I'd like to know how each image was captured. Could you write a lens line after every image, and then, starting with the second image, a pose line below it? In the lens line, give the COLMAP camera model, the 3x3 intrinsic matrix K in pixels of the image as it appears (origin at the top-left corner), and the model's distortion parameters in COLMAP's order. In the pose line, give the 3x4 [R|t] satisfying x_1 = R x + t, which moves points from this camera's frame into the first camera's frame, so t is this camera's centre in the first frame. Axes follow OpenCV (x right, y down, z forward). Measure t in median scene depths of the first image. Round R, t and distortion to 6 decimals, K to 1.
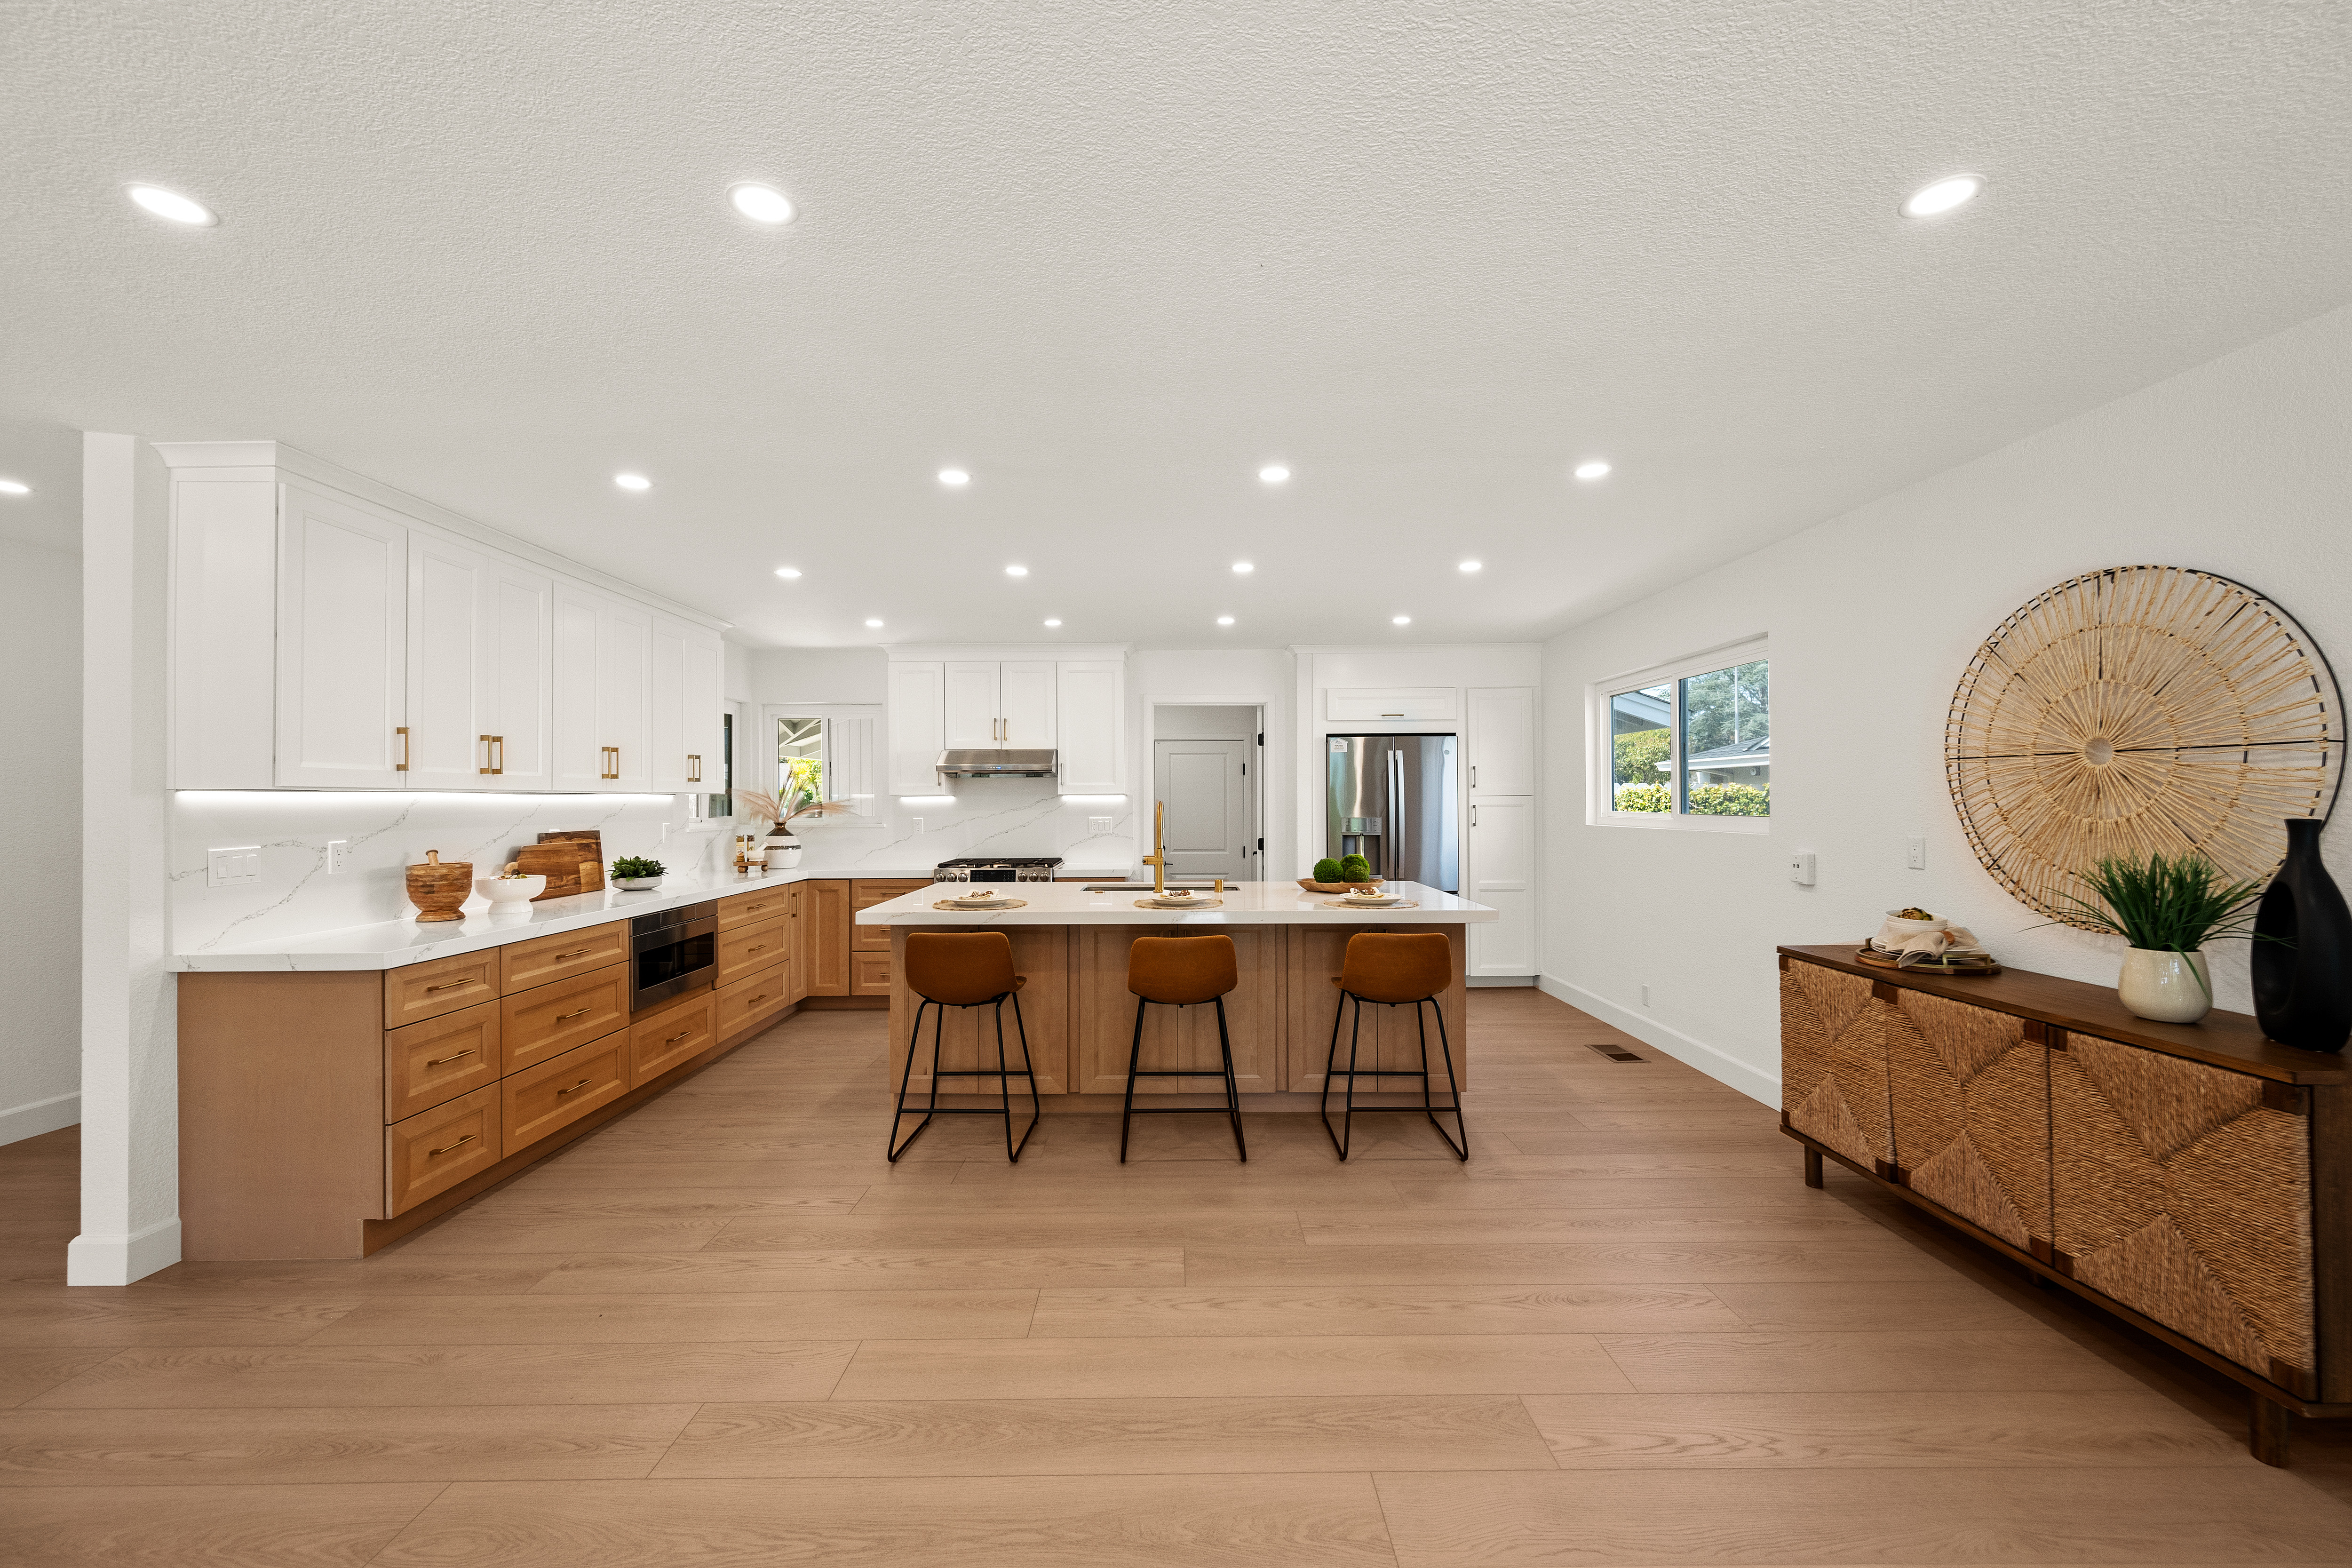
lens RADIAL K [[923.1, 0, 1176.9], [0, 923.1, 785.9], [0, 0, 1]] dist [0.006338, -0.001854]
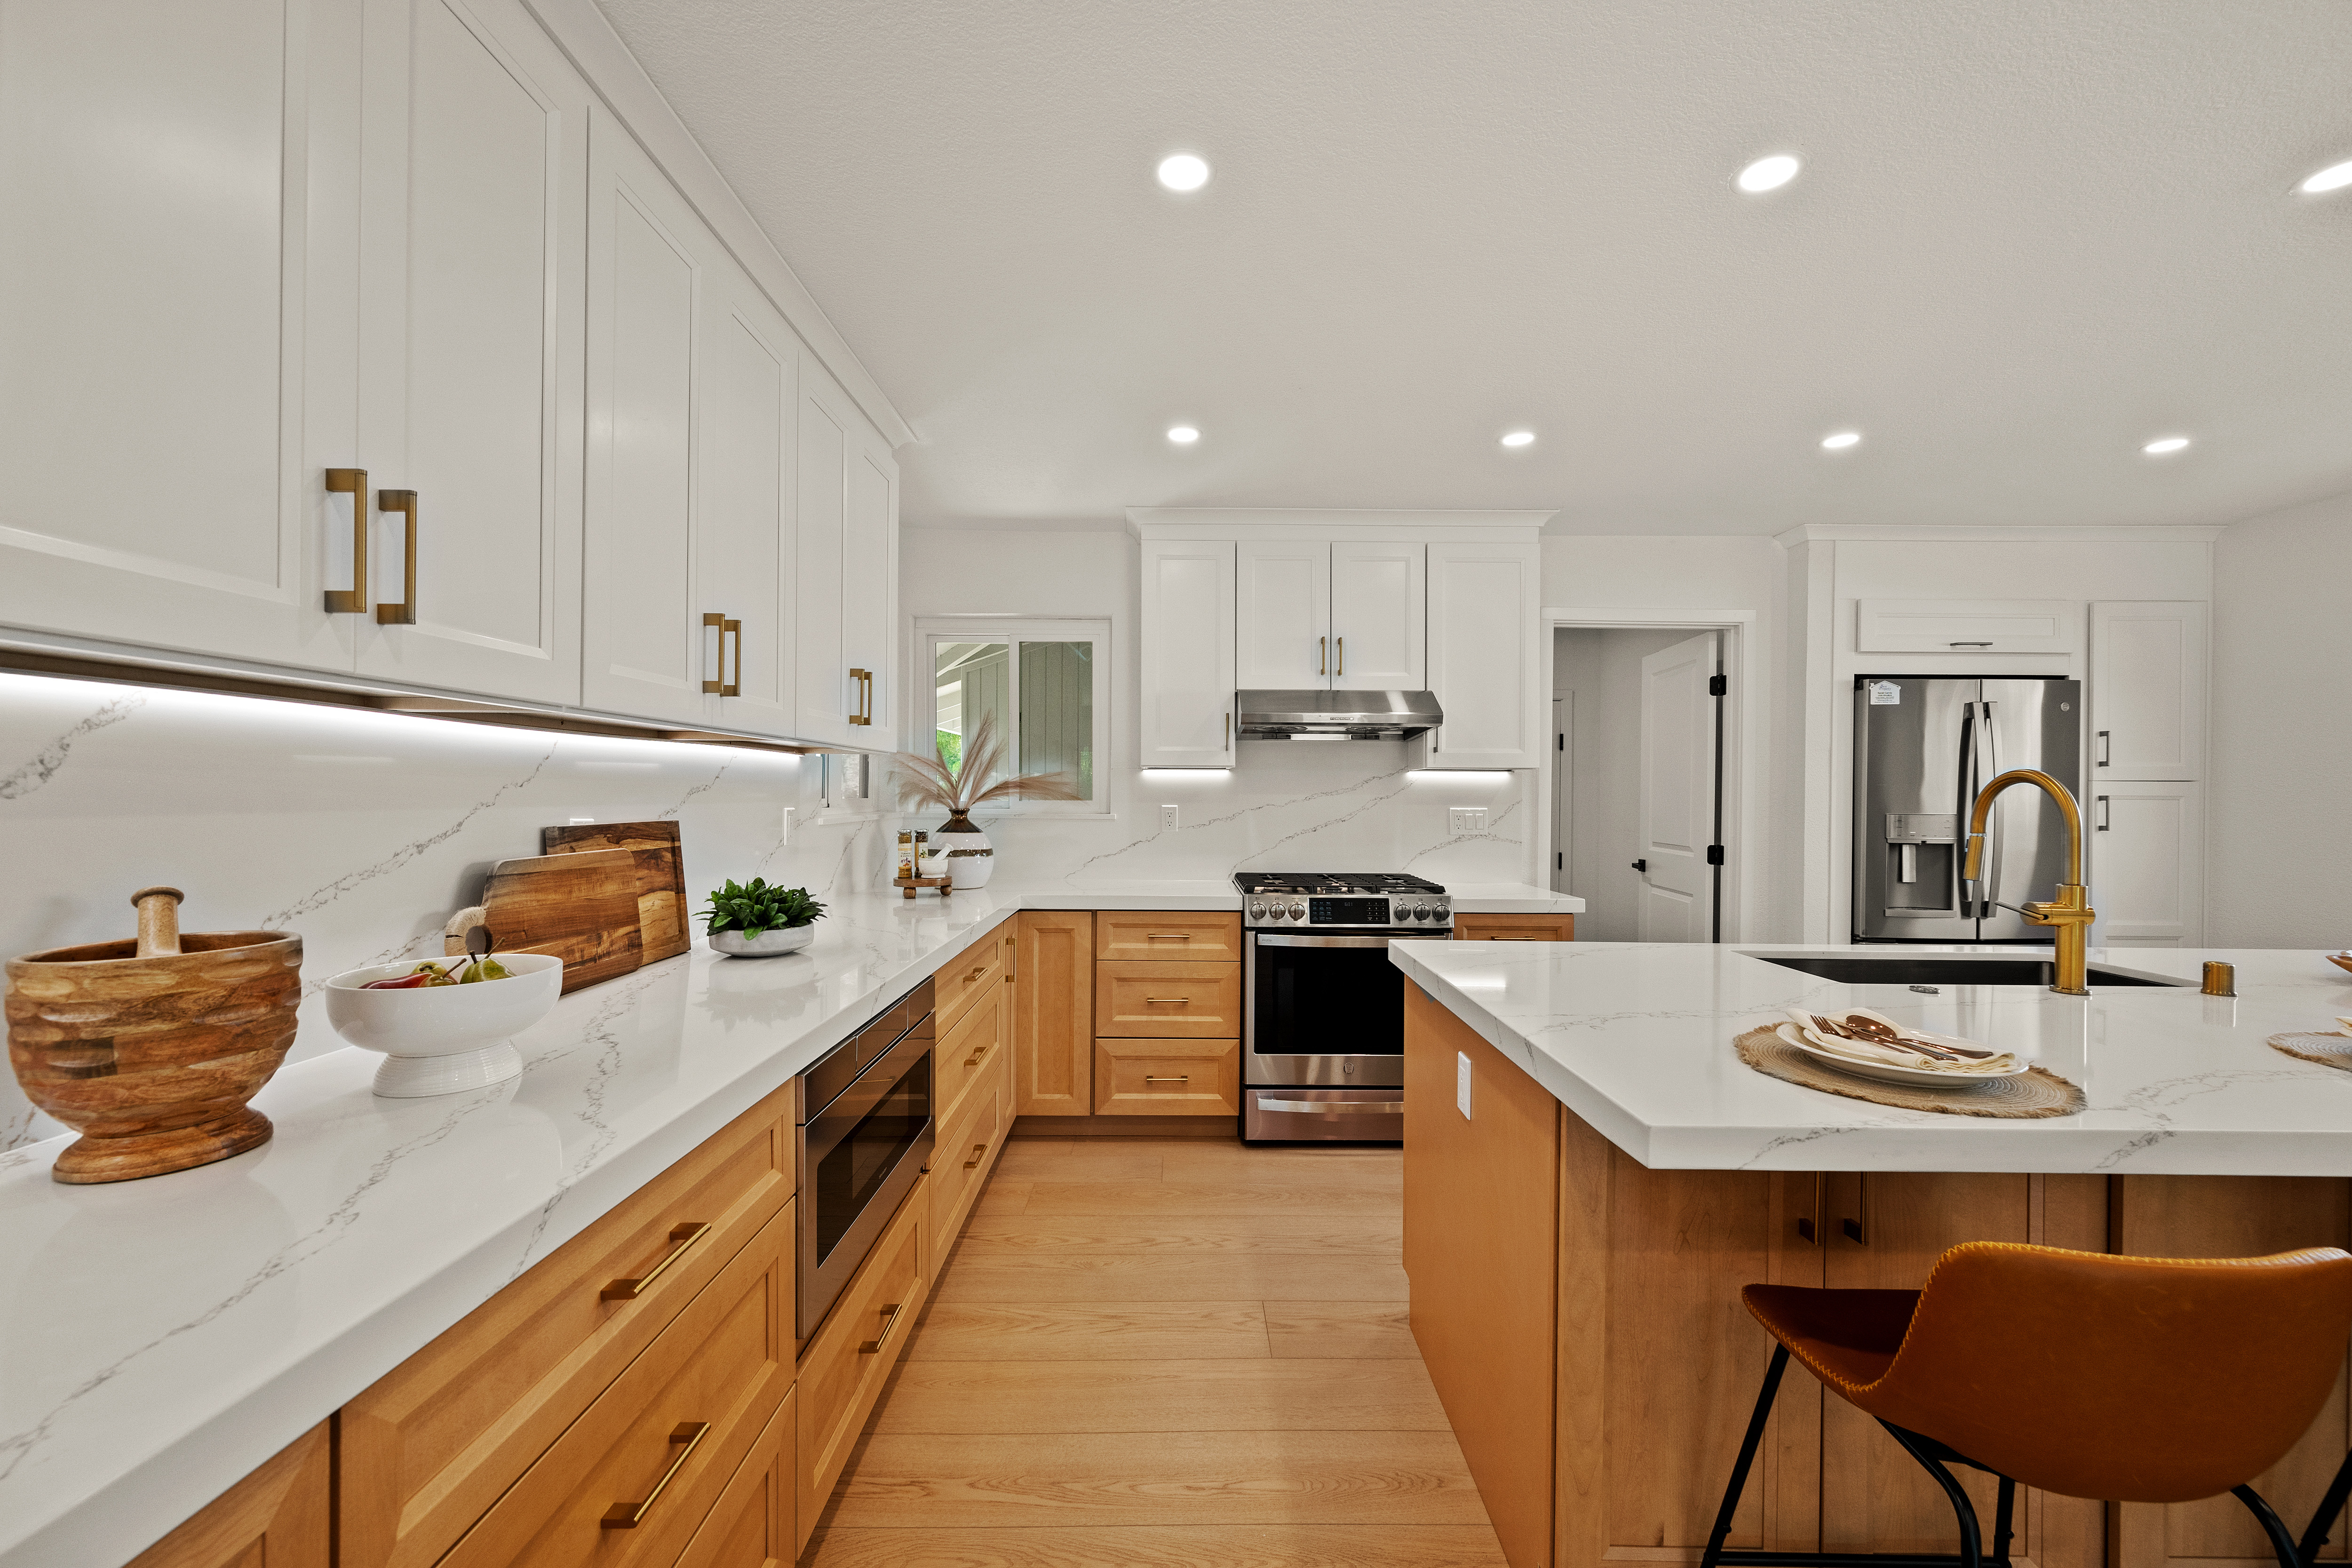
lens RADIAL K [[923.1, 0, 1185.7], [0, 923.1, 786.3], [0, 0, 1]] dist [0.006338, -0.001854]
pose [[0.999915, 0.013004, -0.000186, -0.383082], [-0.013002, 0.999882, 0.008184, 0.024441], [0.000292, -0.008181, 0.999966, 0.558094]]
